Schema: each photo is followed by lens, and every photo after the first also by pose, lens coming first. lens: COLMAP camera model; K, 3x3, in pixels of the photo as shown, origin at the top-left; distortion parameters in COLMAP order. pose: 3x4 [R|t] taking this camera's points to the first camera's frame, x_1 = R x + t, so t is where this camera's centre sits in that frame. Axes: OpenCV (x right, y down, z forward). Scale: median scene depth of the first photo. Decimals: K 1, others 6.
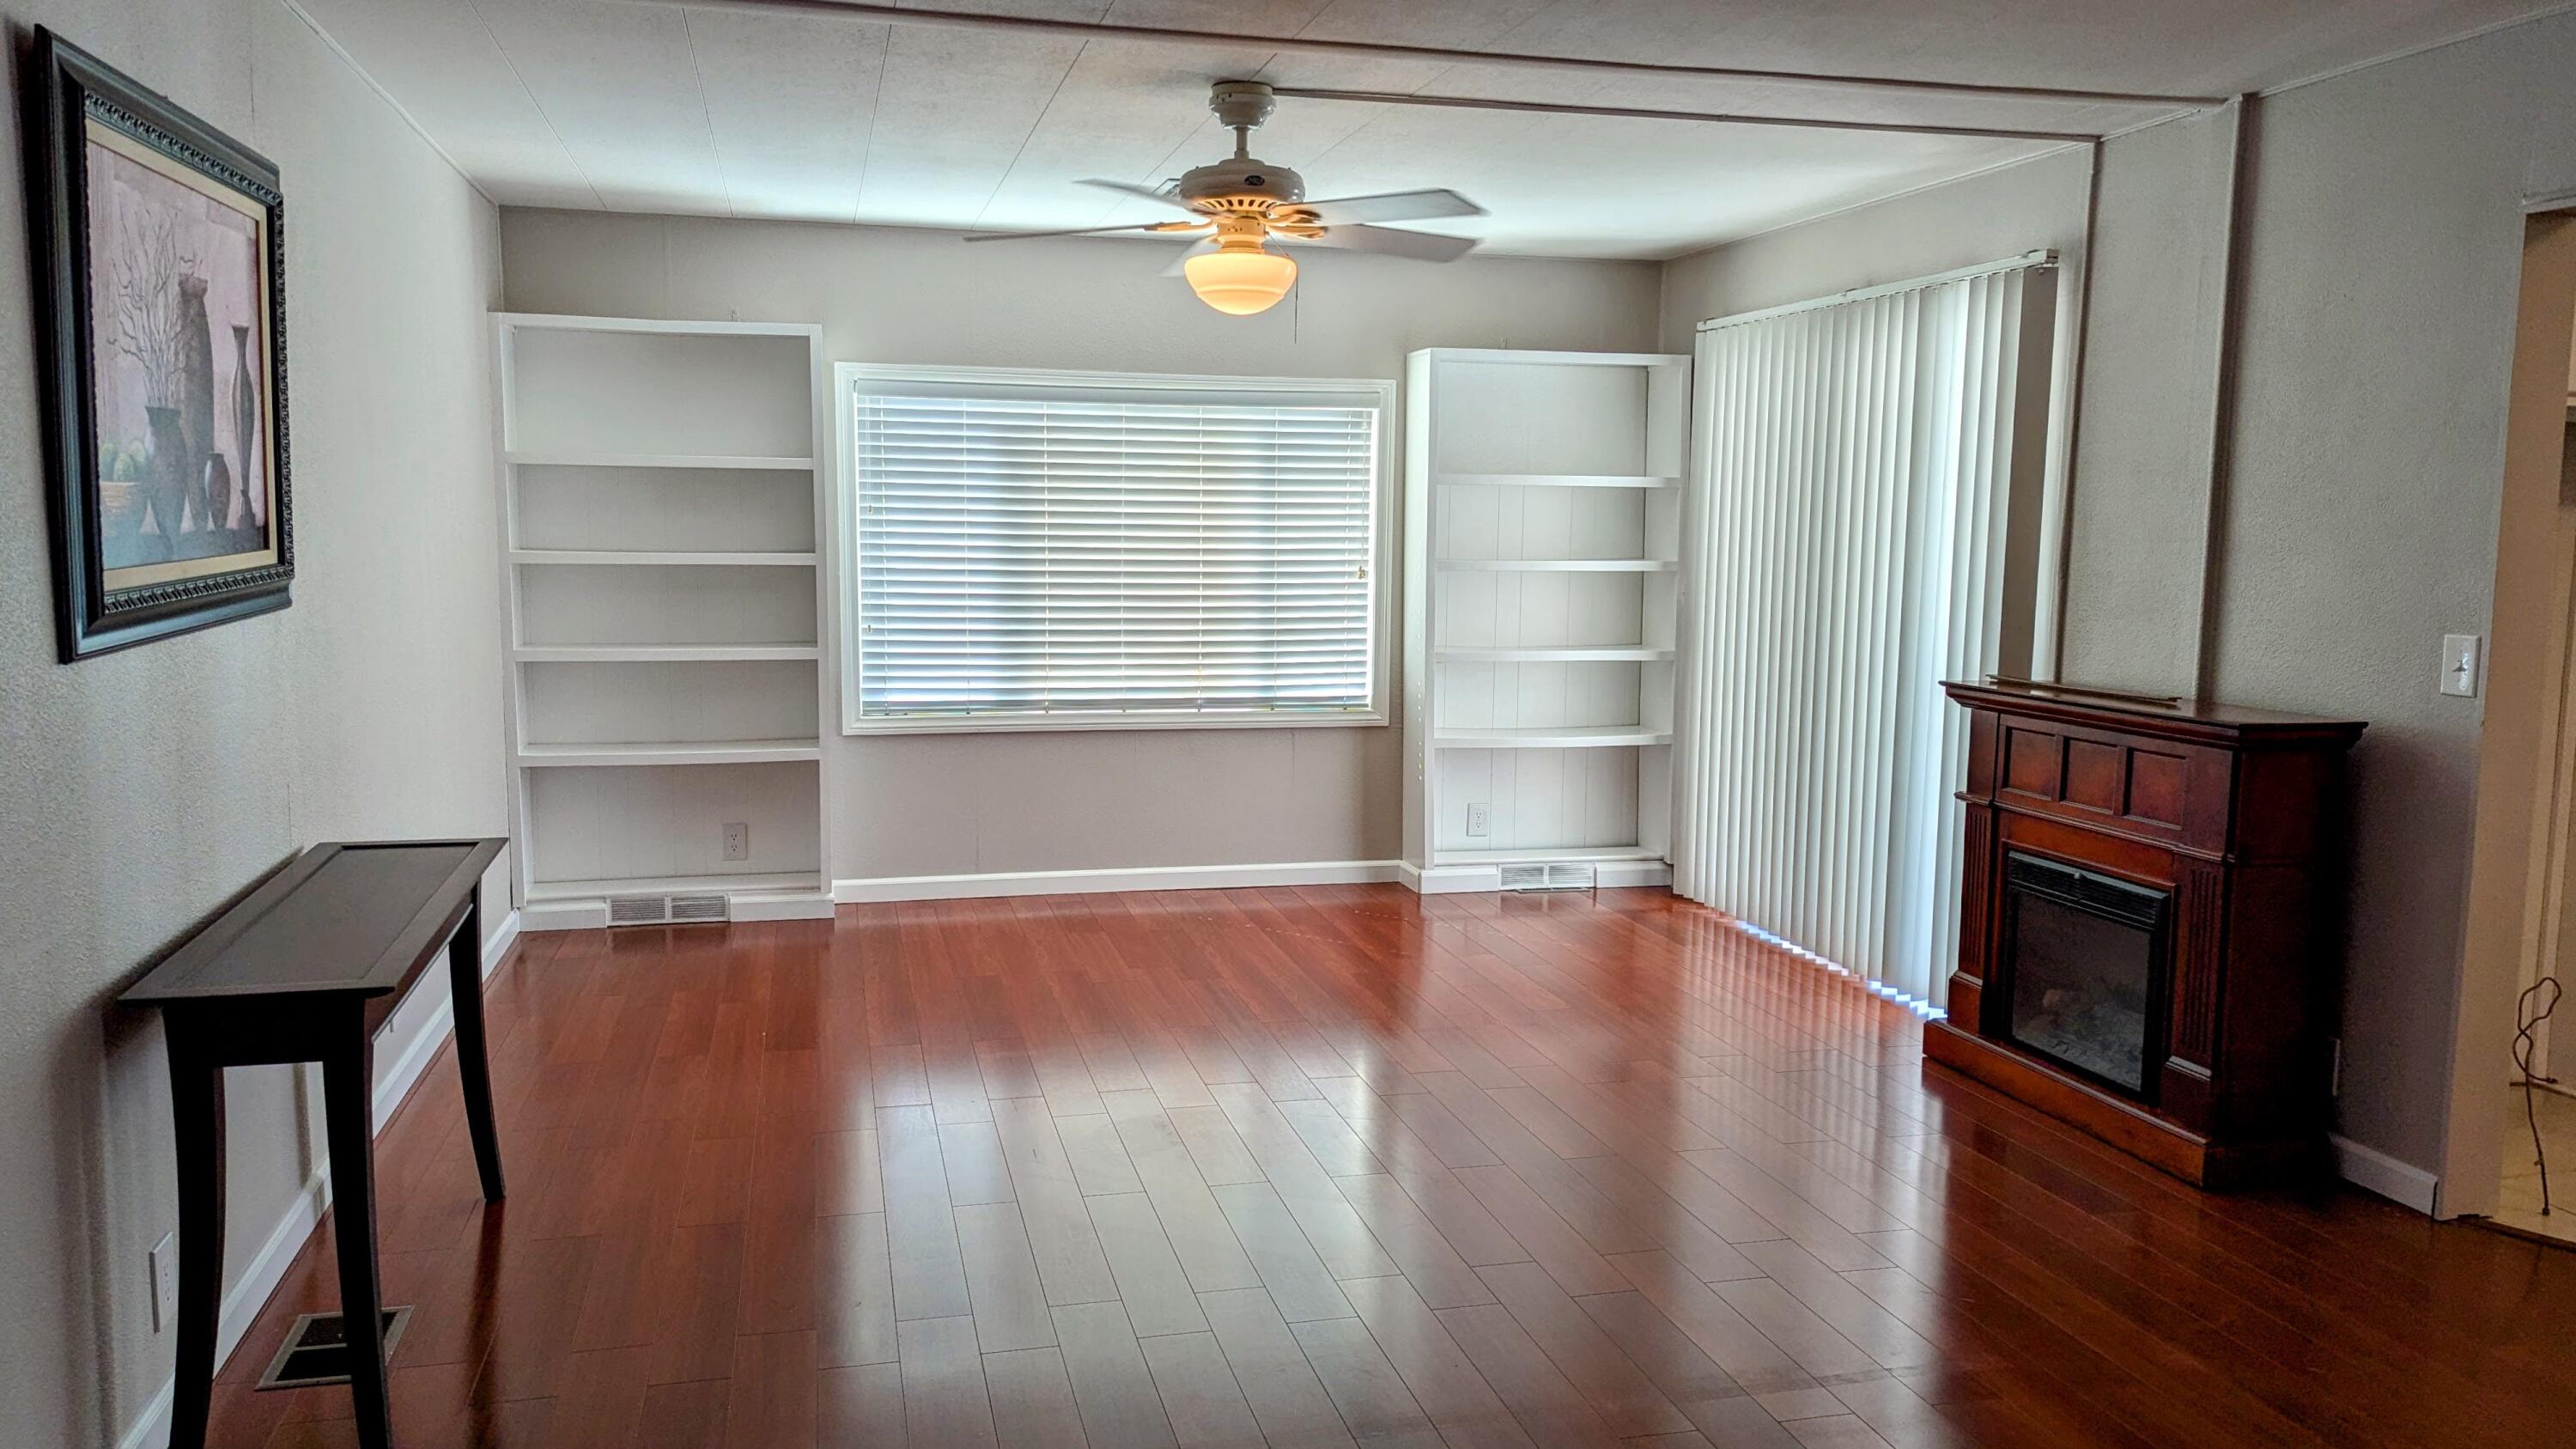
lens RADIAL K [[1886.4, 0, 1283.4], [0, 1886.4, 726.8], [0, 0, 1]] dist [0.079237, -0.075390]
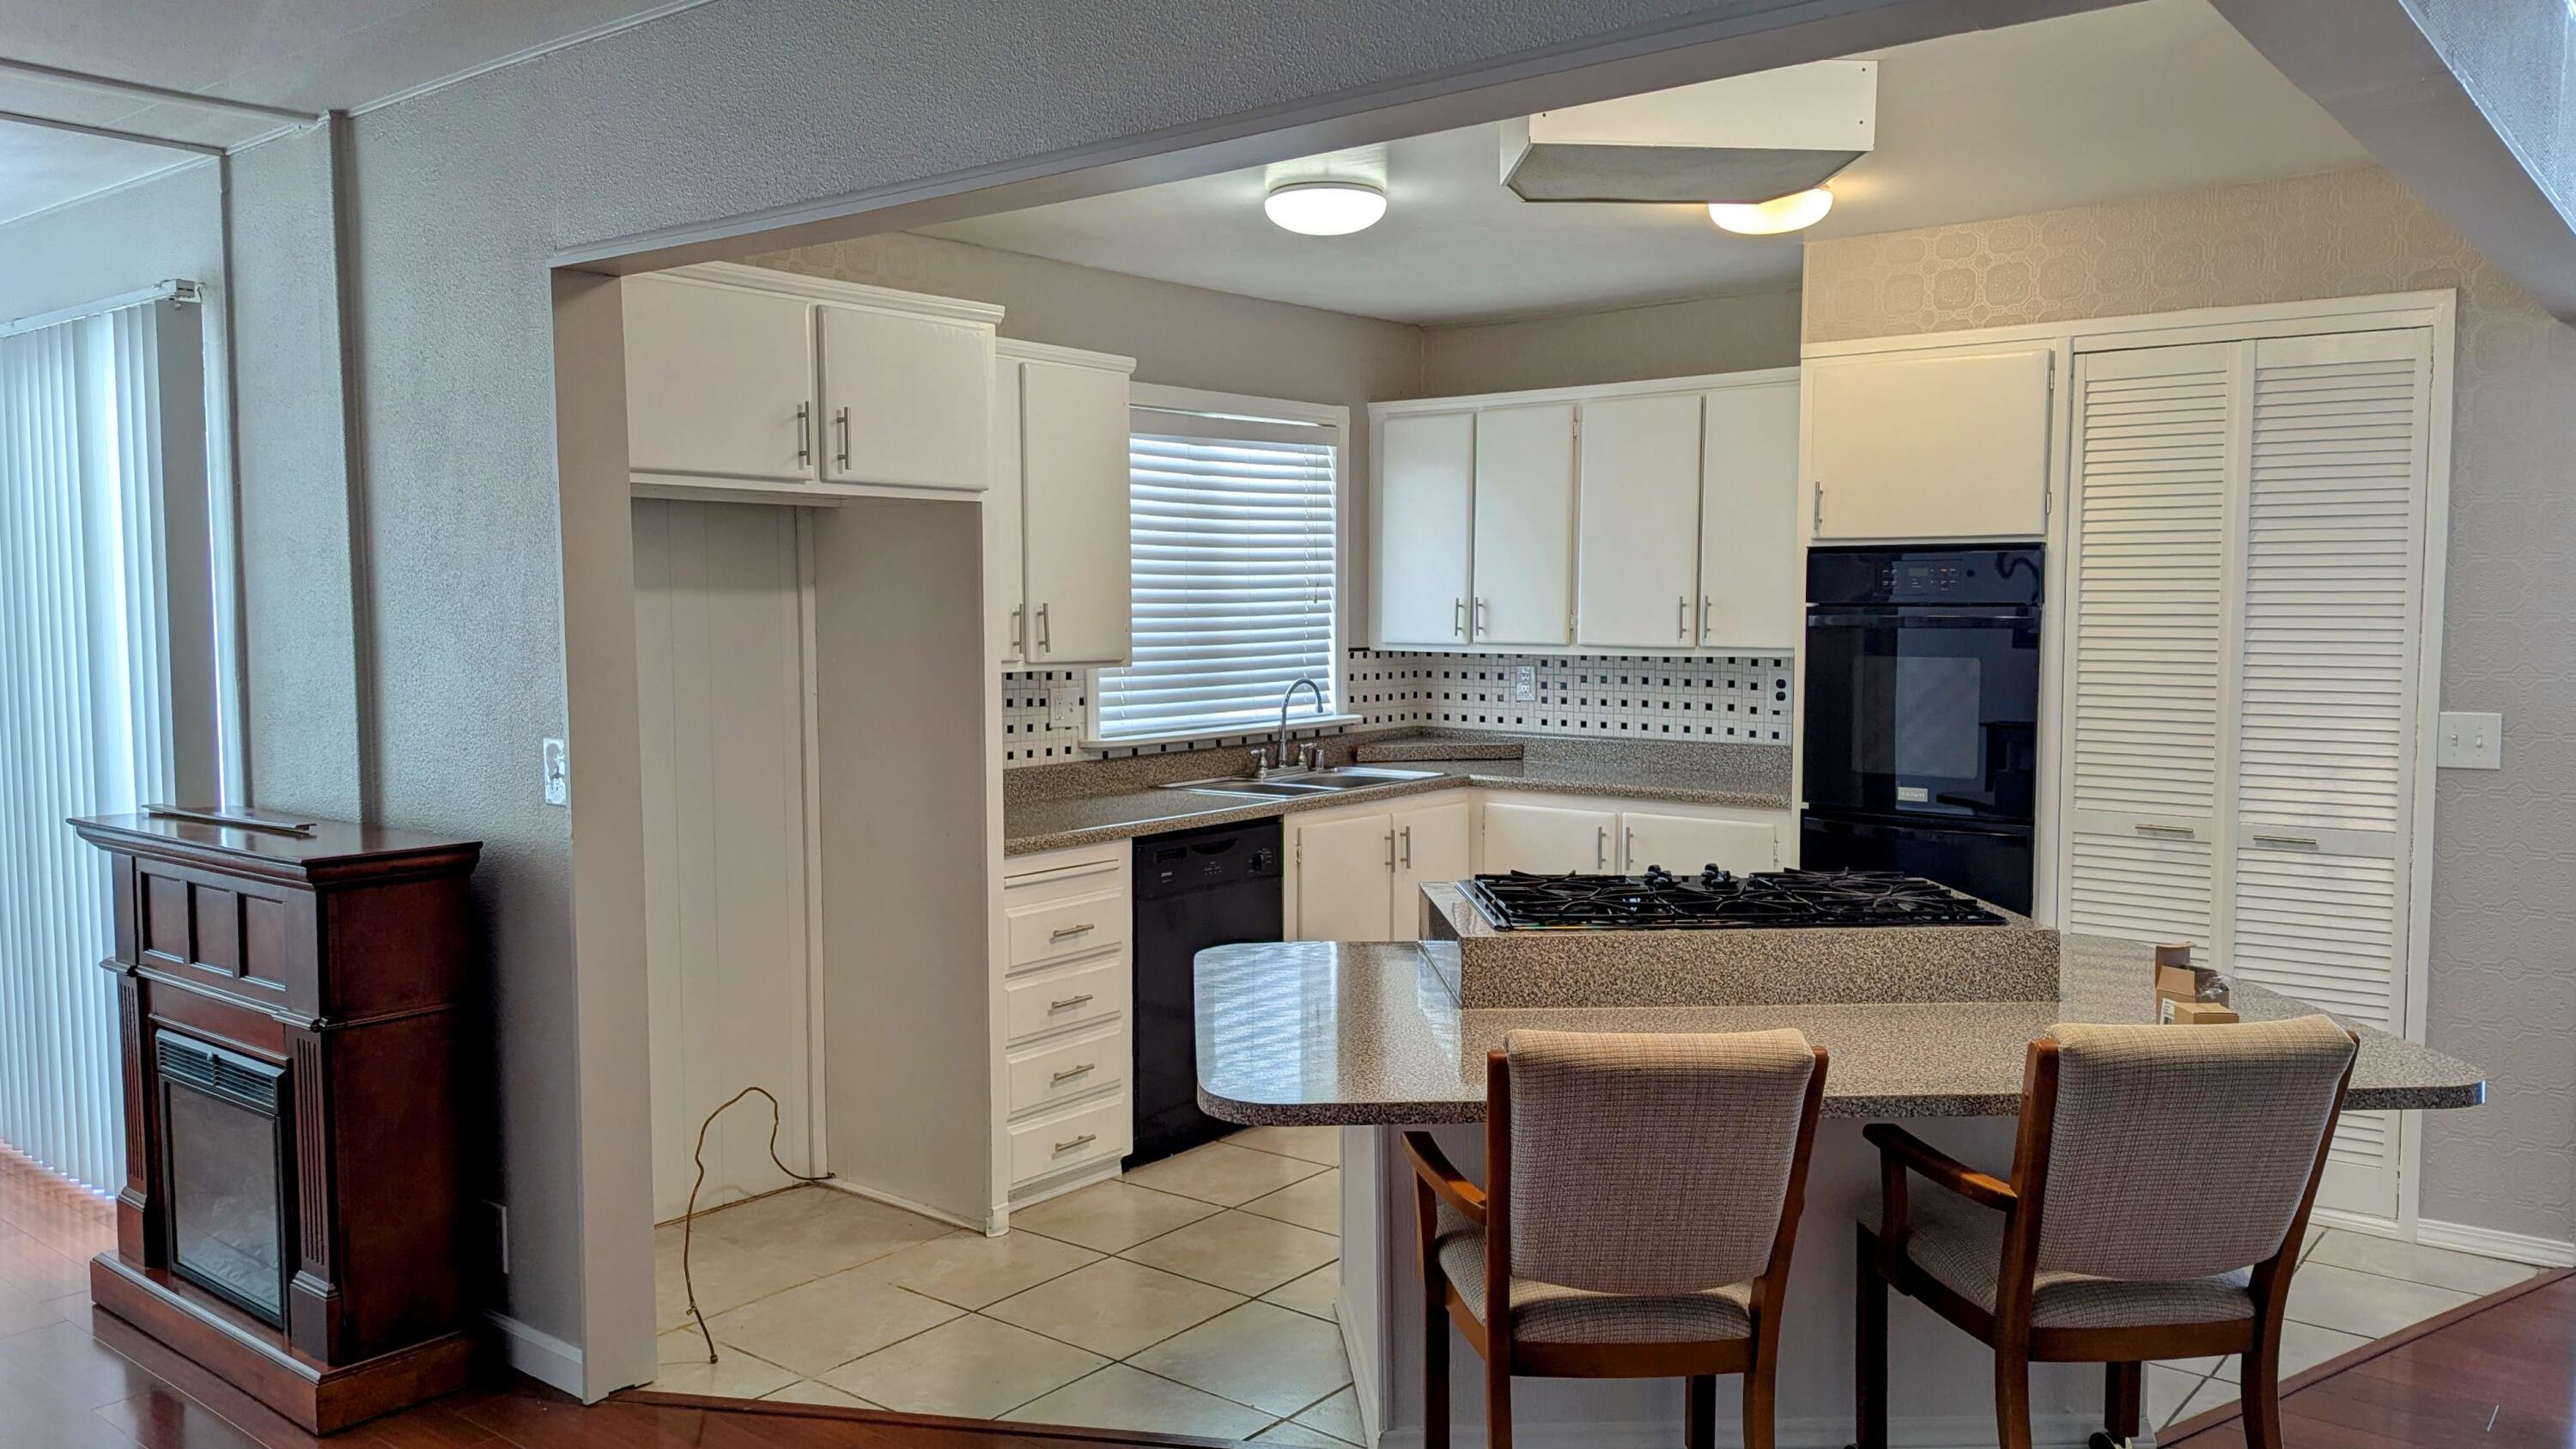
lens RADIAL K [[1886.4, 0, 1311.0], [0, 1886.4, 731.0], [0, 0, 1]] dist [0.079237, -0.075390]
pose [[0.798489, -0.057525, 0.599255, 0.287190], [0.081112, 0.996628, -0.012408, -0.009228], [-0.596520, 0.058515, 0.800462, 0.068963]]
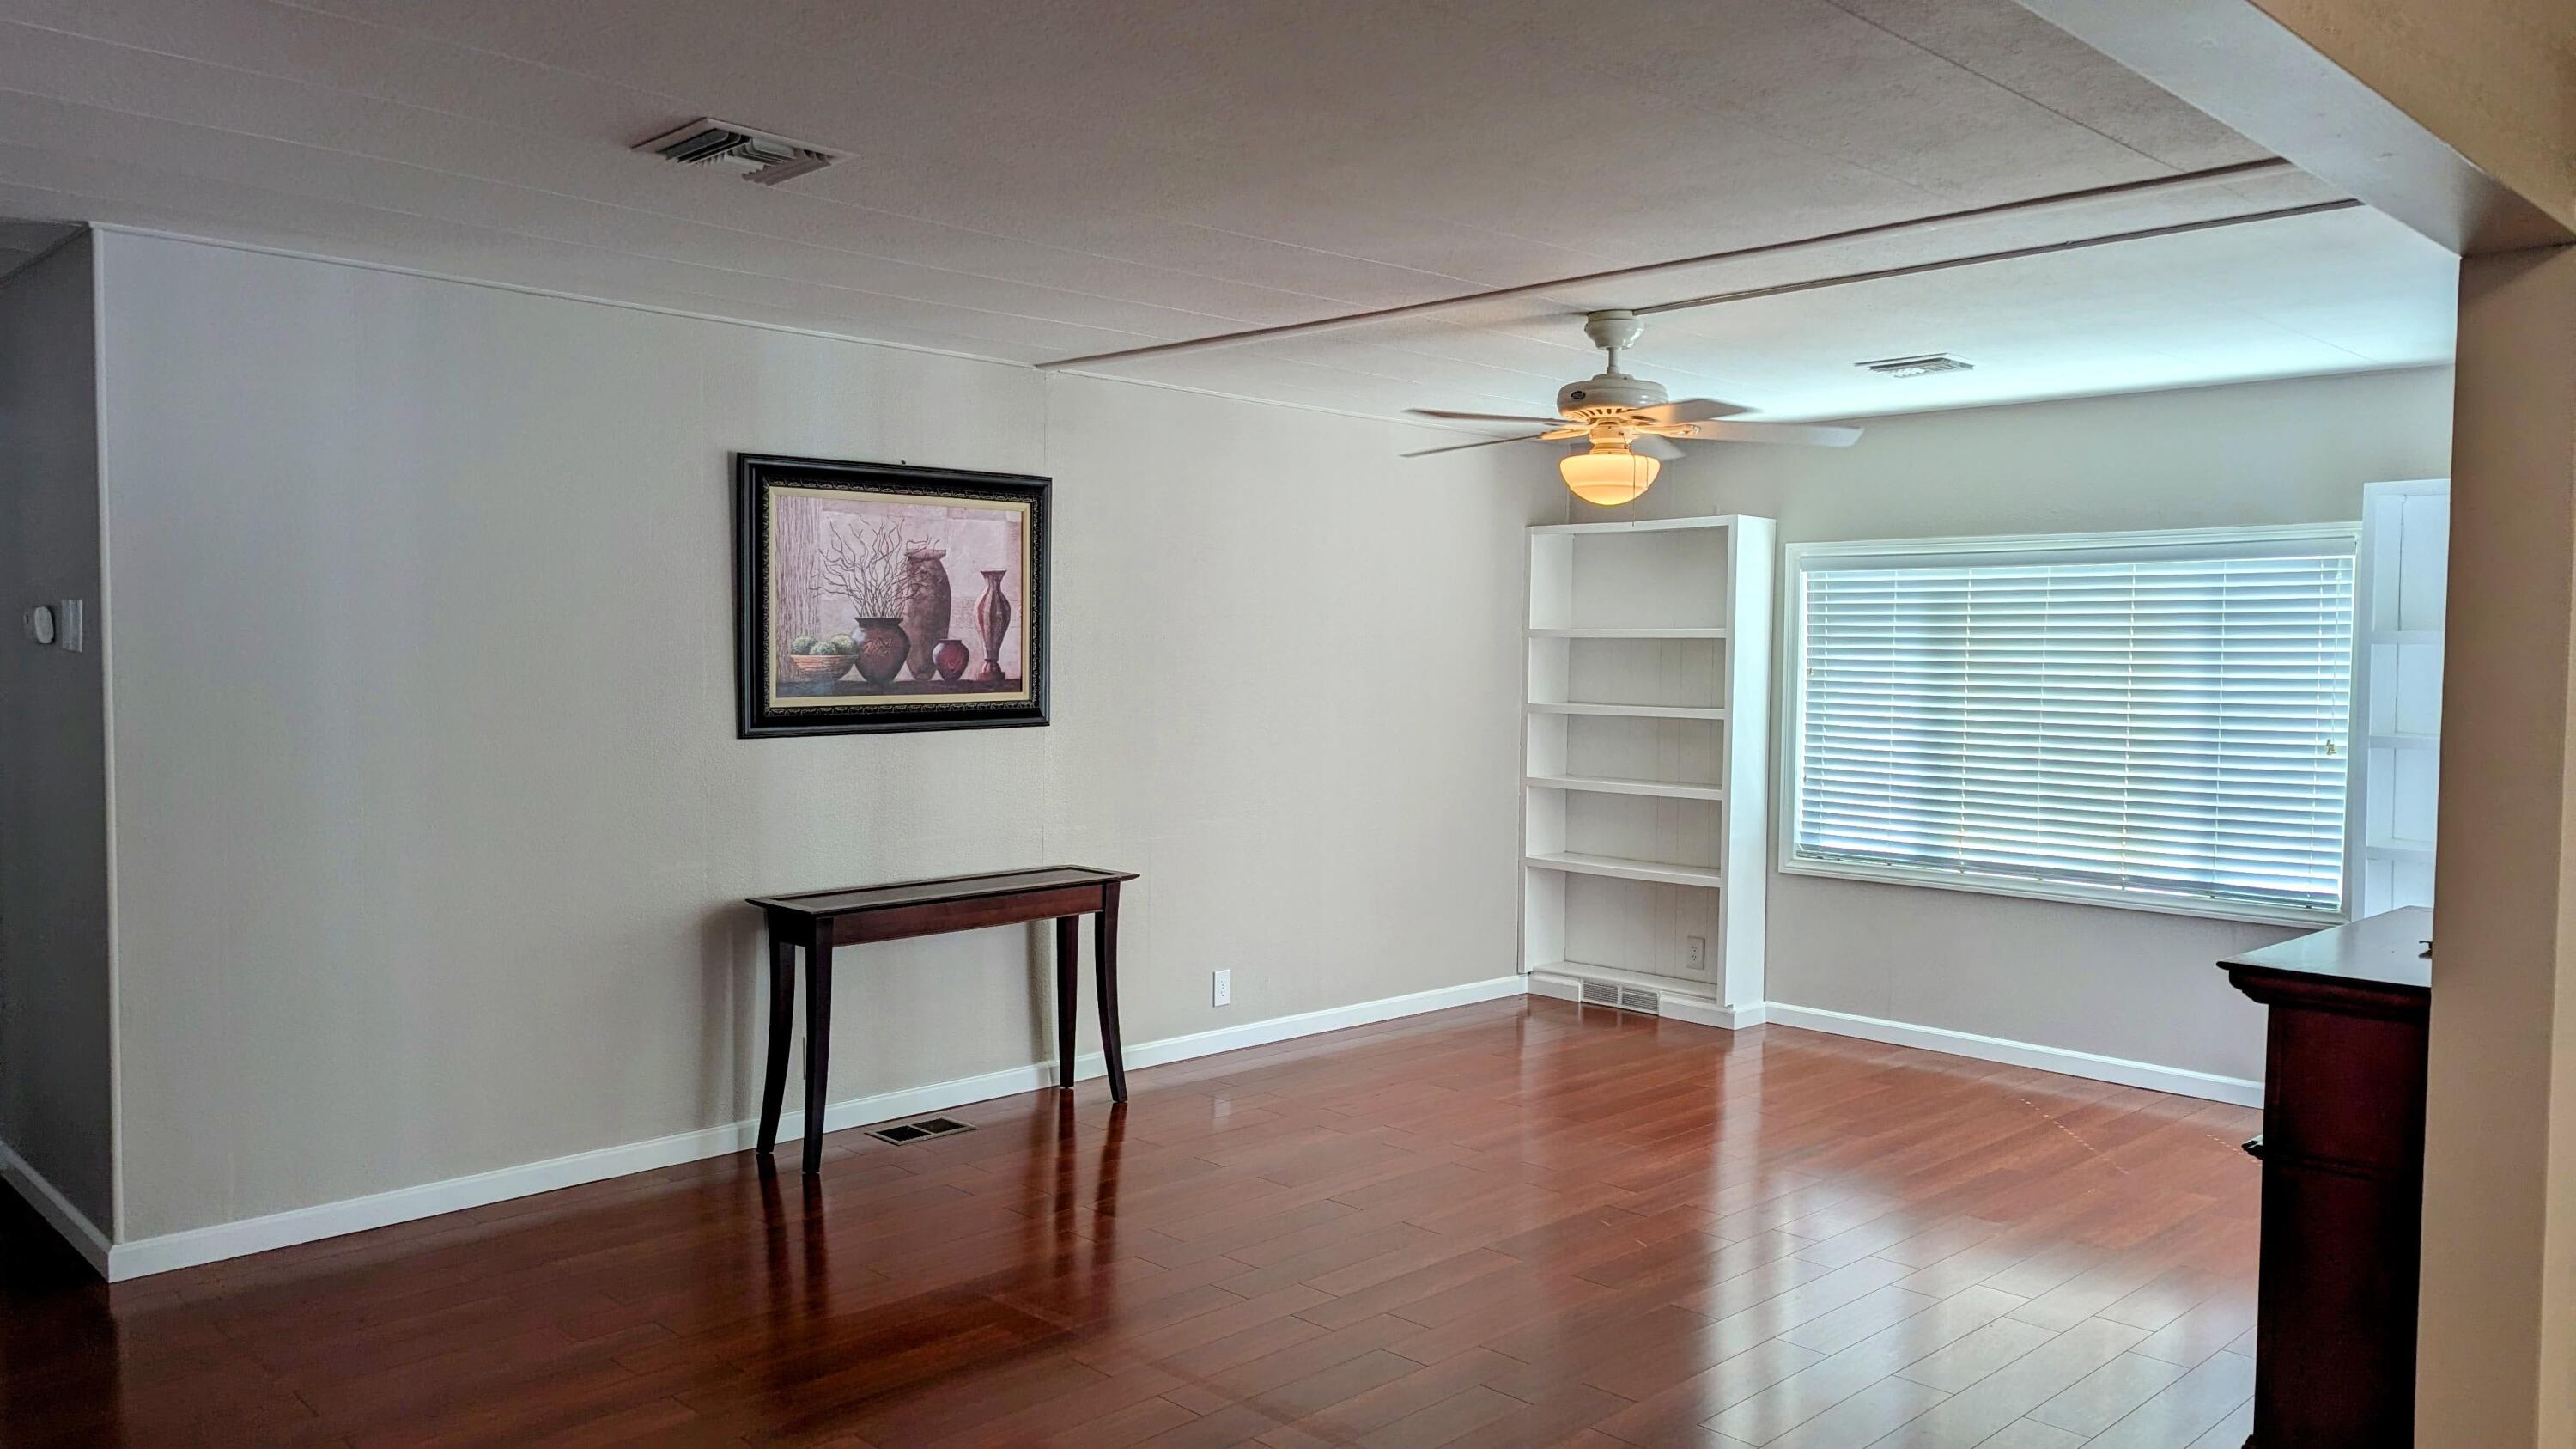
lens RADIAL K [[1886.4, 0, 1277.4], [0, 1886.4, 719.0], [0, 0, 1]] dist [0.079237, -0.075390]
pose [[0.497836, 0.026804, -0.866857, 0.703297], [-0.103459, 0.994220, -0.028674, -0.026875], [0.861078, 0.103959, 0.497731, 0.210840]]
